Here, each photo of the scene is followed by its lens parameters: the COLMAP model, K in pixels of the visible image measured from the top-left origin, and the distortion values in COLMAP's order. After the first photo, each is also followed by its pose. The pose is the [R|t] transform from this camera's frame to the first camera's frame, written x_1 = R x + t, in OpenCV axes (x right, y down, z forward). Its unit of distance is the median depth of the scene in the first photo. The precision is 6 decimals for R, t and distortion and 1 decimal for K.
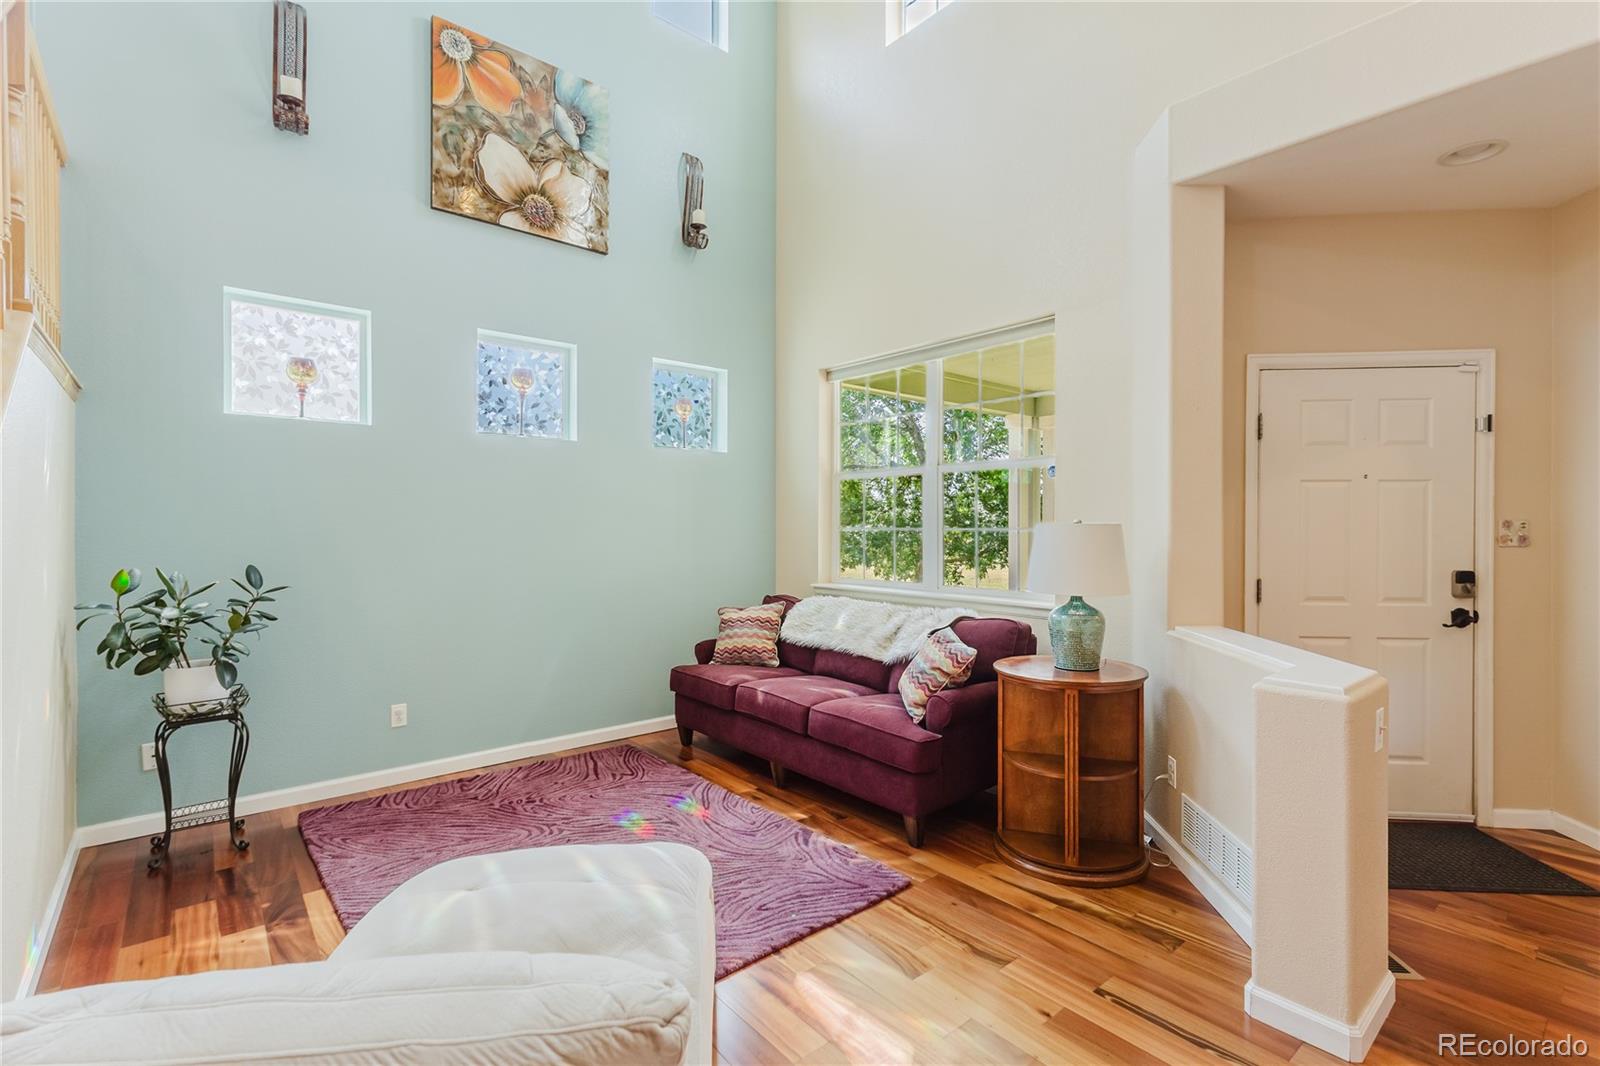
lens RADIAL K [[733.6, 0, 799.3], [0, 733.6, 529.3], [0, 0, 1]] dist [0.007494, -0.000900]
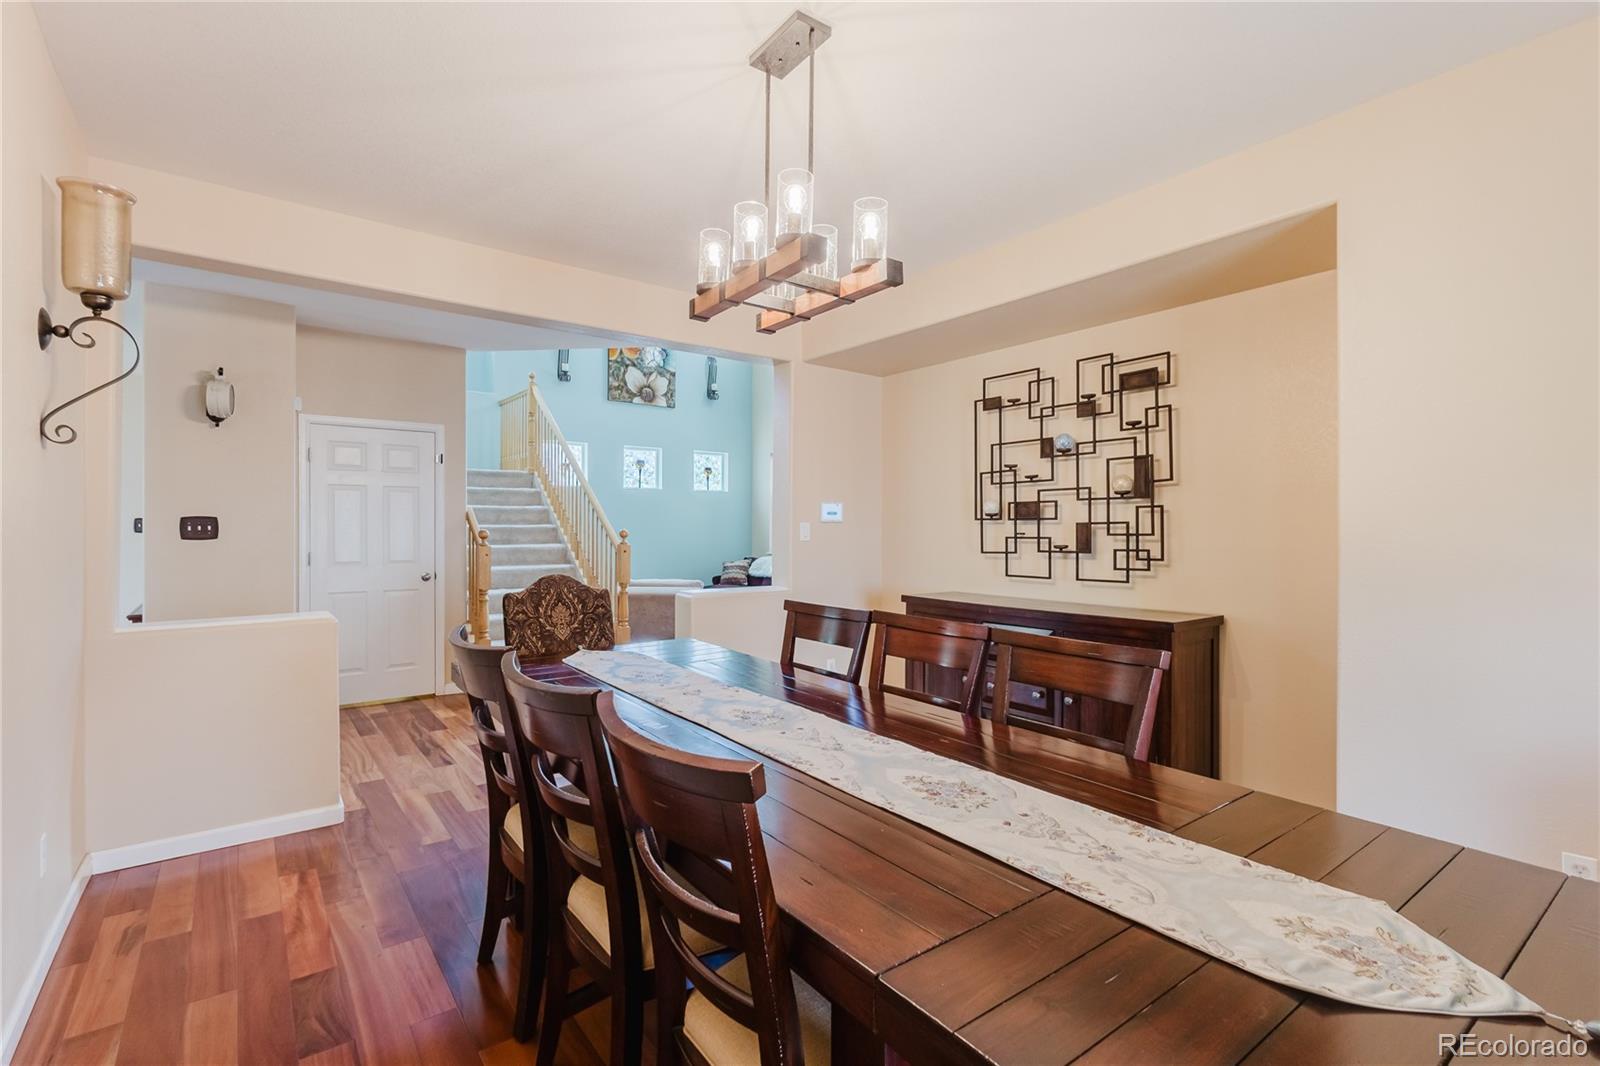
lens RADIAL K [[733.6, 0, 803.5], [0, 733.6, 533.7], [0, 0, 1]] dist [0.007494, -0.000900]
pose [[0.998583, 0.004260, -0.053044, 0.280971], [-0.004170, 0.999990, 0.001807, 0.019379], [0.053051, -0.001583, 0.998591, -1.344149]]
